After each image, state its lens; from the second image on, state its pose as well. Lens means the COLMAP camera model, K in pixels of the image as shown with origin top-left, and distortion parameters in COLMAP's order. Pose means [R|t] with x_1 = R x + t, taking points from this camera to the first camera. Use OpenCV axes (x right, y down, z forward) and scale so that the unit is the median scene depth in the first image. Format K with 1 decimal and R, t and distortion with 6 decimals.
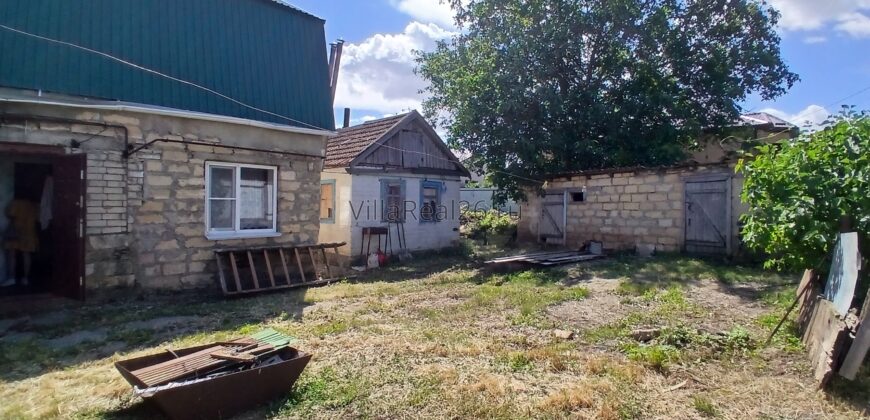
lens RADIAL K [[409.9, 0, 437.3], [0, 409.9, 210.8], [0, 0, 1]] dist [0.002891, 0.000103]
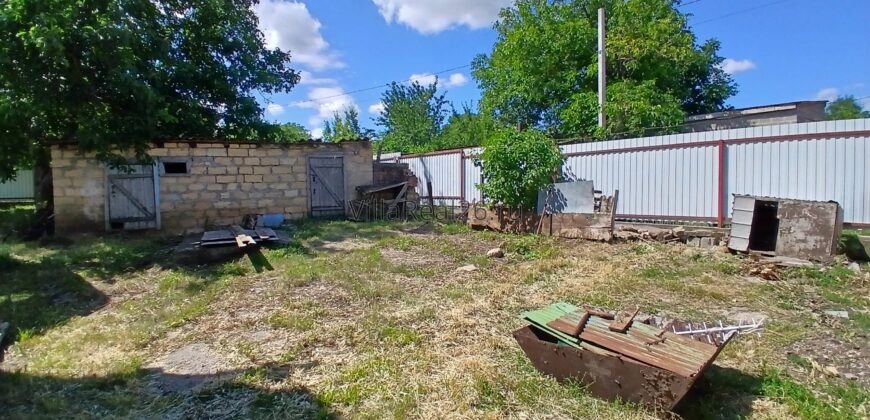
lens RADIAL K [[409.9, 0, 437.1], [0, 409.9, 205.6], [0, 0, 1]] dist [0.002891, 0.000103]
pose [[0.220530, -0.067202, 0.973062, -0.379893], [0.021768, 0.997714, 0.063971, 0.000314], [-0.975137, 0.007074, 0.221489, 0.331276]]
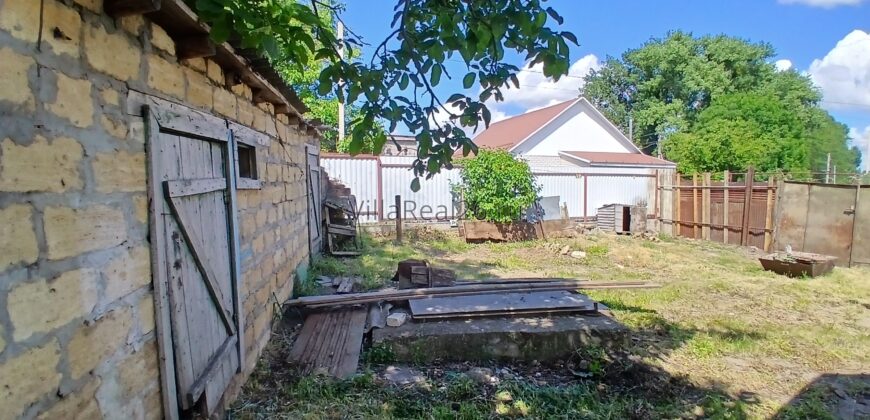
lens RADIAL K [[409.9, 0, 436.8], [0, 409.9, 210.1], [0, 0, 1]] dist [0.002891, 0.000103]
pose [[-0.853296, -0.050936, 0.518932, 0.127214], [-0.015513, 0.997257, 0.072378, -0.025569], [-0.521195, 0.053710, -0.851746, 1.280083]]
